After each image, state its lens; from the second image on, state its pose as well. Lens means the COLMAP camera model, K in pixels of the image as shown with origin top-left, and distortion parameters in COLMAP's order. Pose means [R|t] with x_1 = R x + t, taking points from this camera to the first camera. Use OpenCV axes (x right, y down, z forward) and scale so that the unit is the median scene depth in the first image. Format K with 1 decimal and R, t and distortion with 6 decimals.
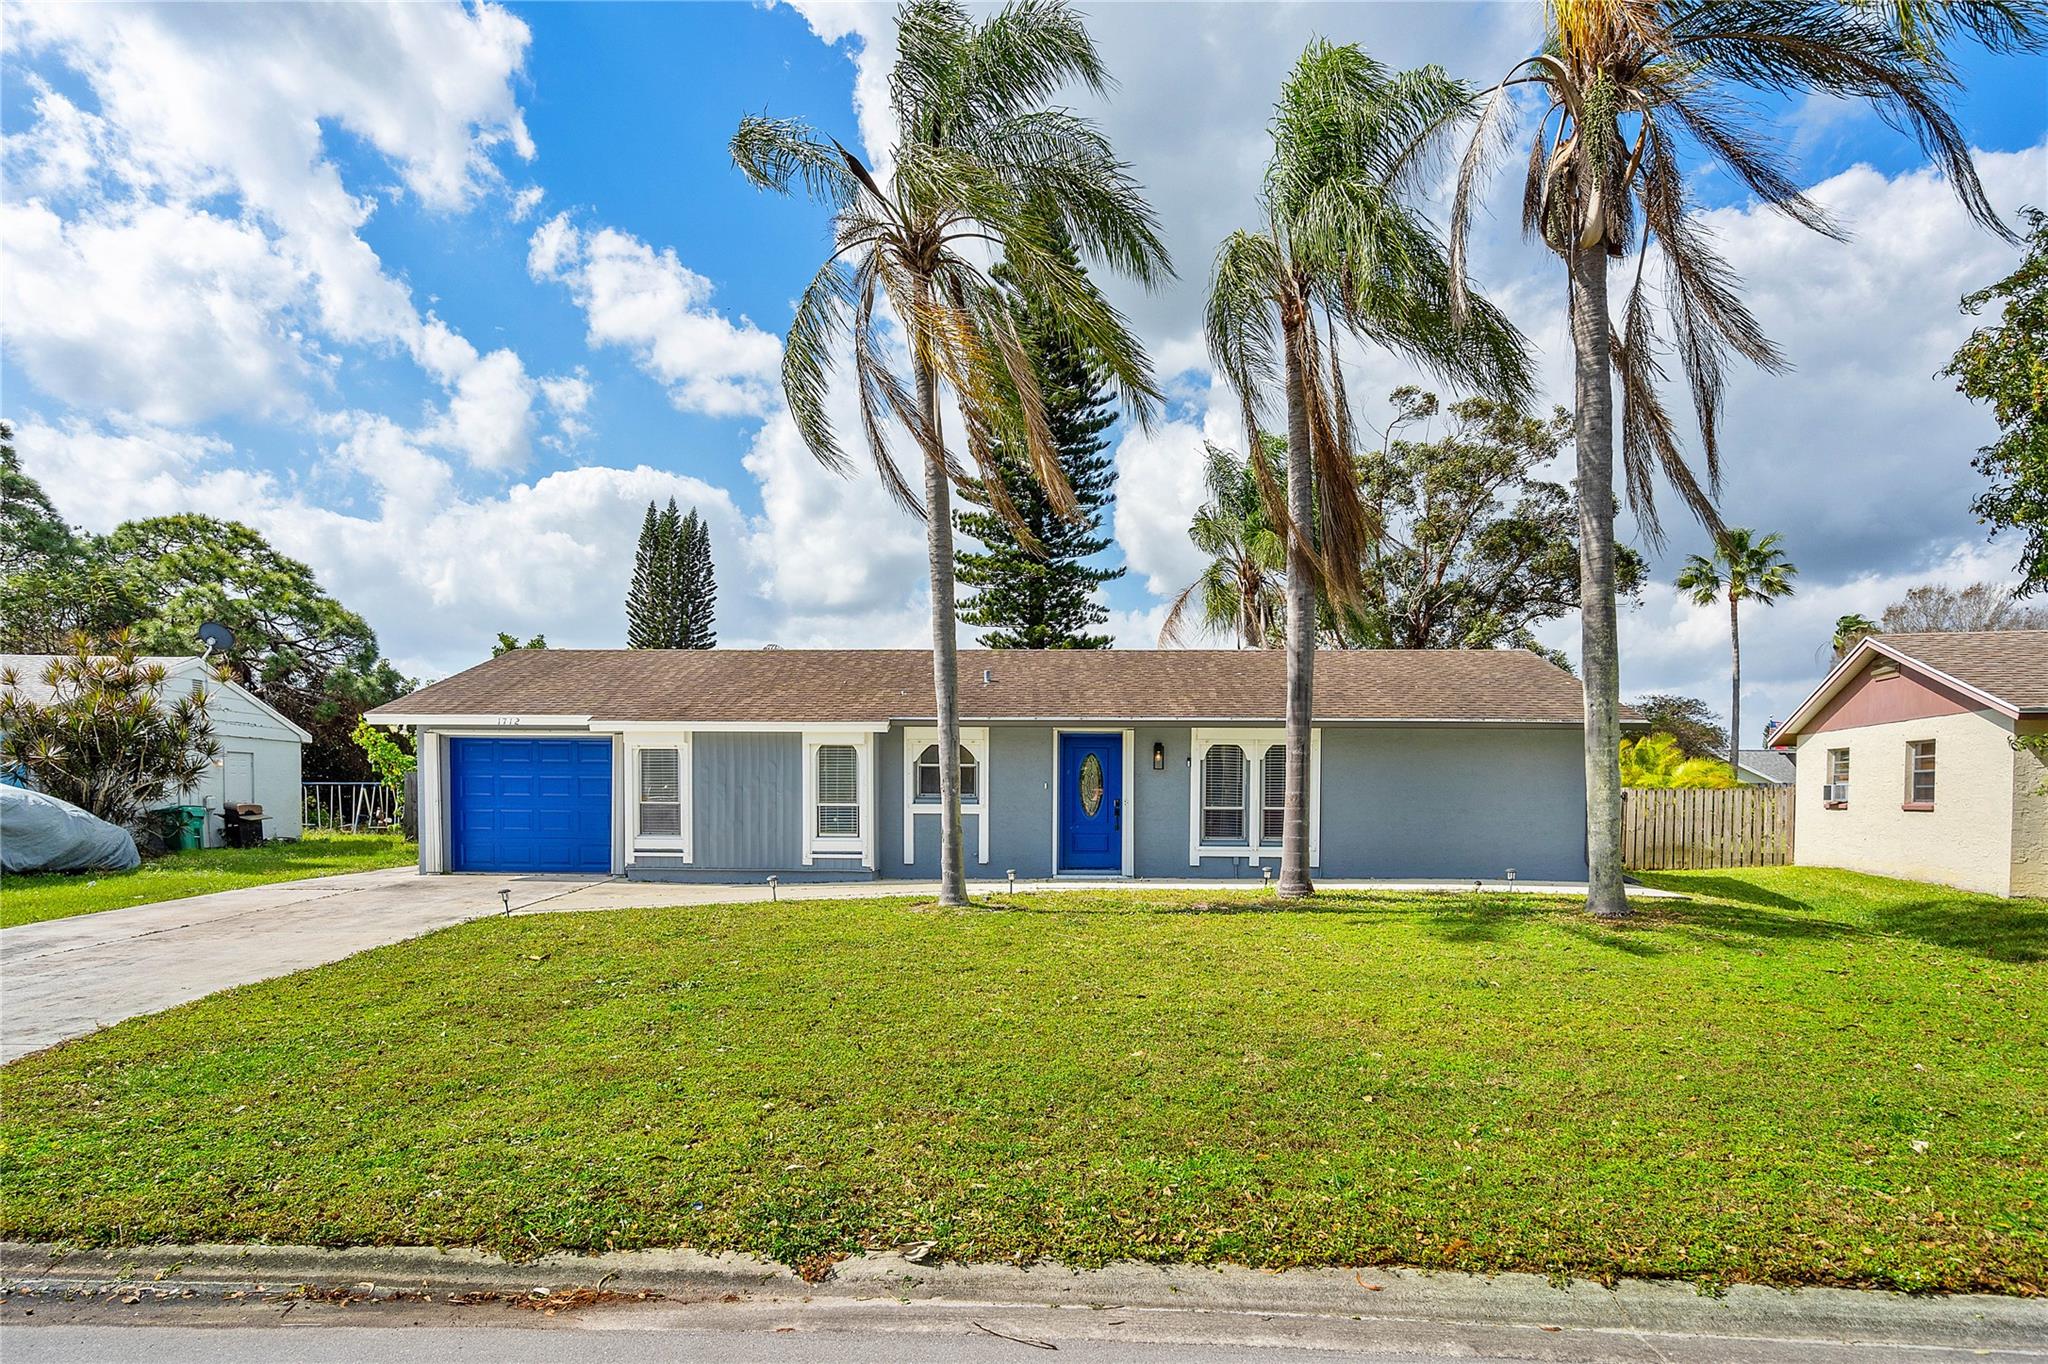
lens RADIAL K [[1008.7, 0, 1050.4], [0, 1008.7, 761.3], [0, 0, 1]] dist [0.001080, 0.001063]
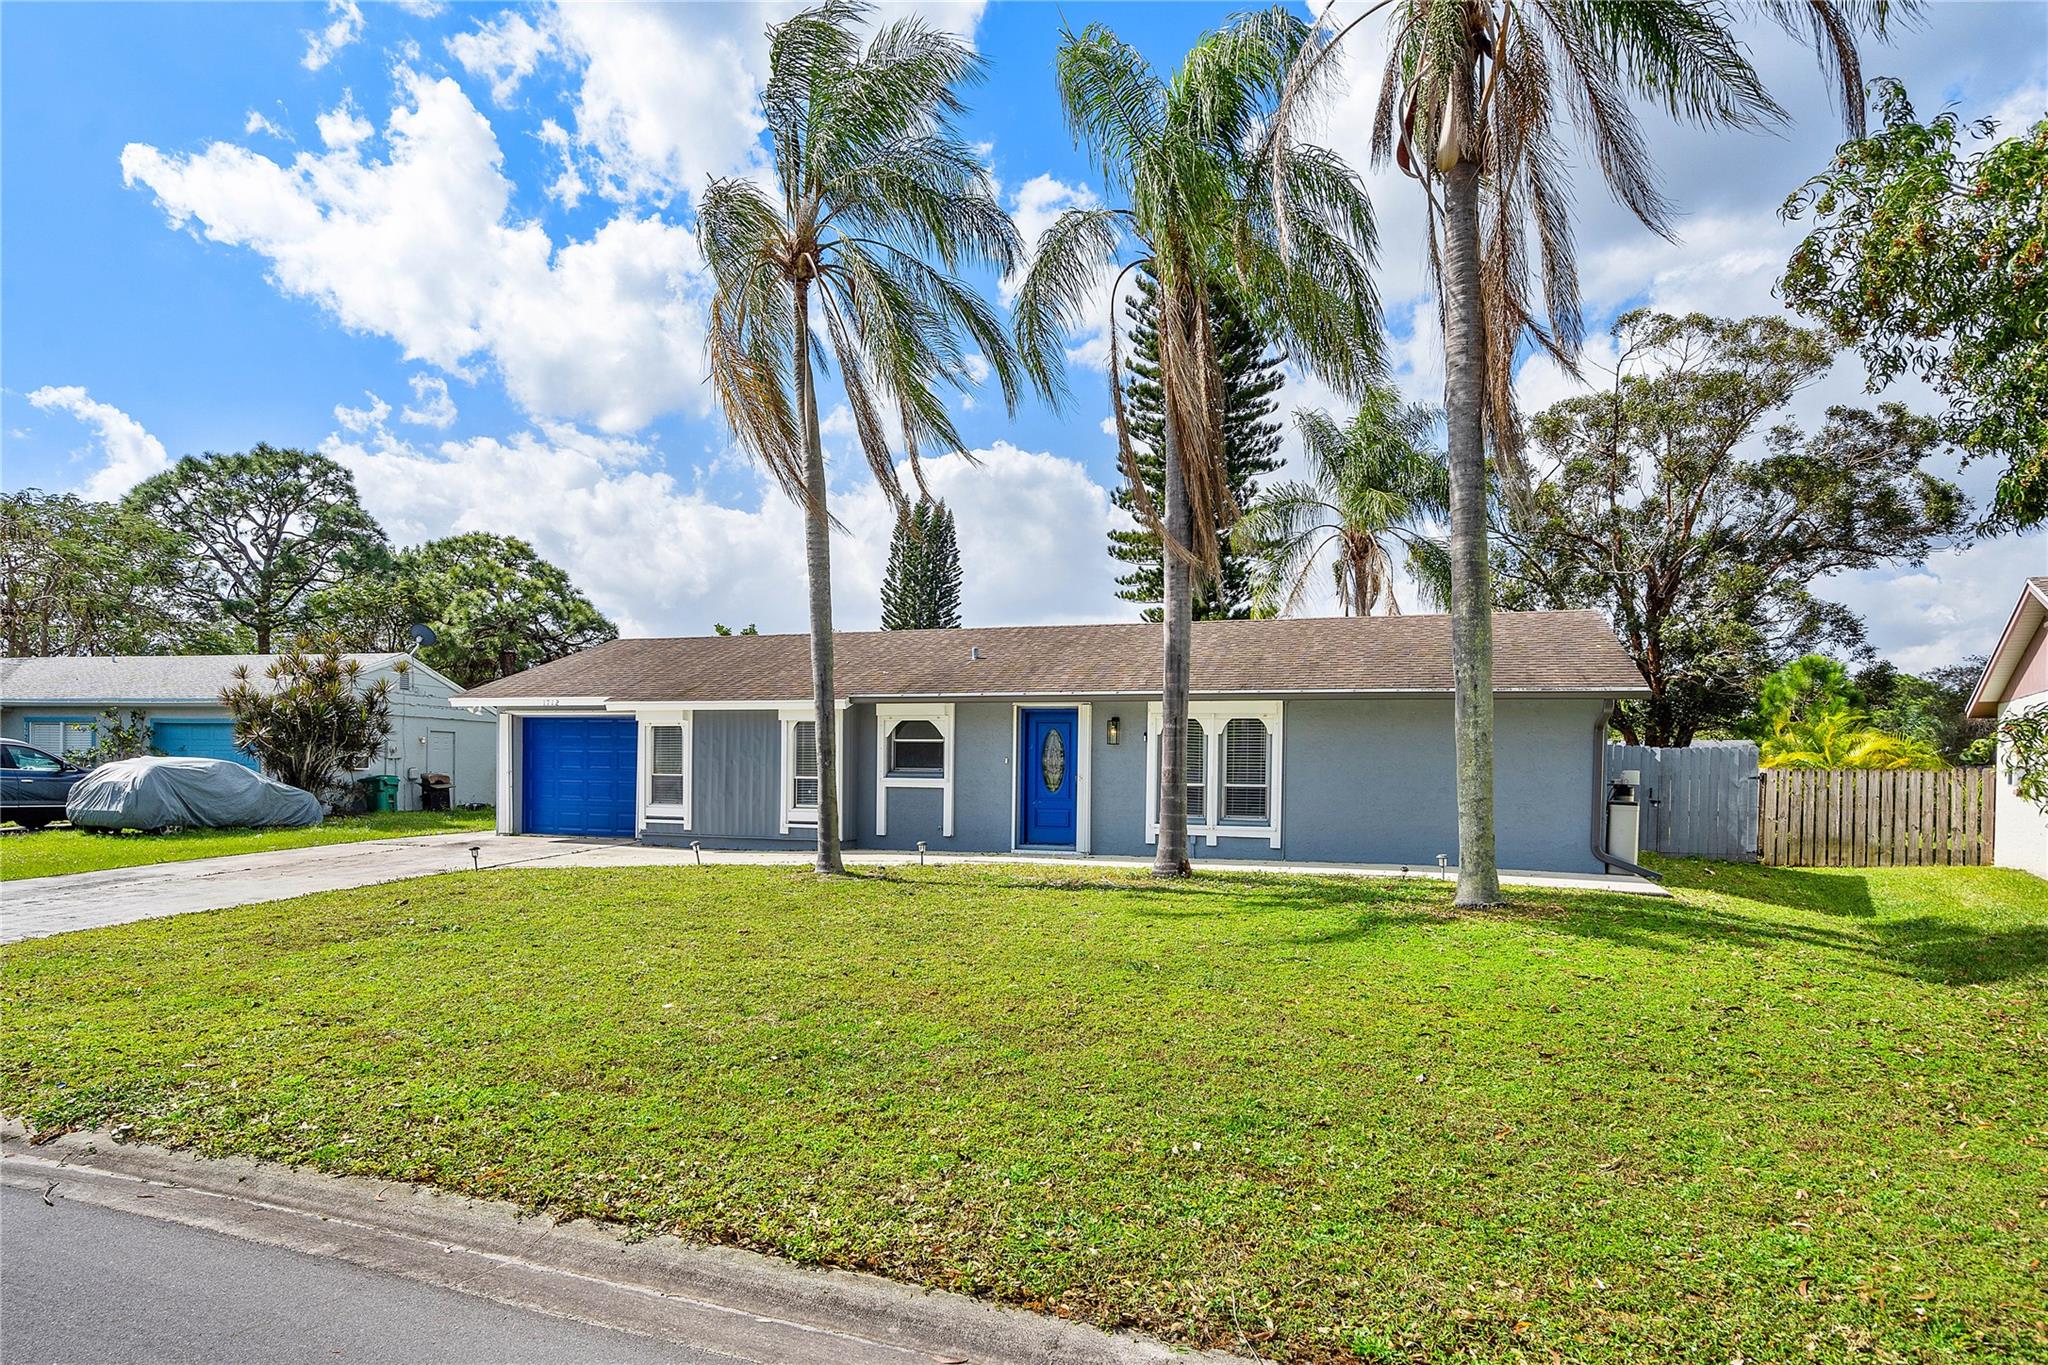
lens RADIAL K [[1023.7, 0, 1027.3], [0, 1023.7, 724.5], [0, 0, 1]] dist [0.003353, 0.000226]
pose [[0.965210, -0.005341, -0.261422, 0.278012], [0.001387, 0.999882, -0.015304, 0.003623], [0.261473, 0.014409, 0.965103, 0.018261]]
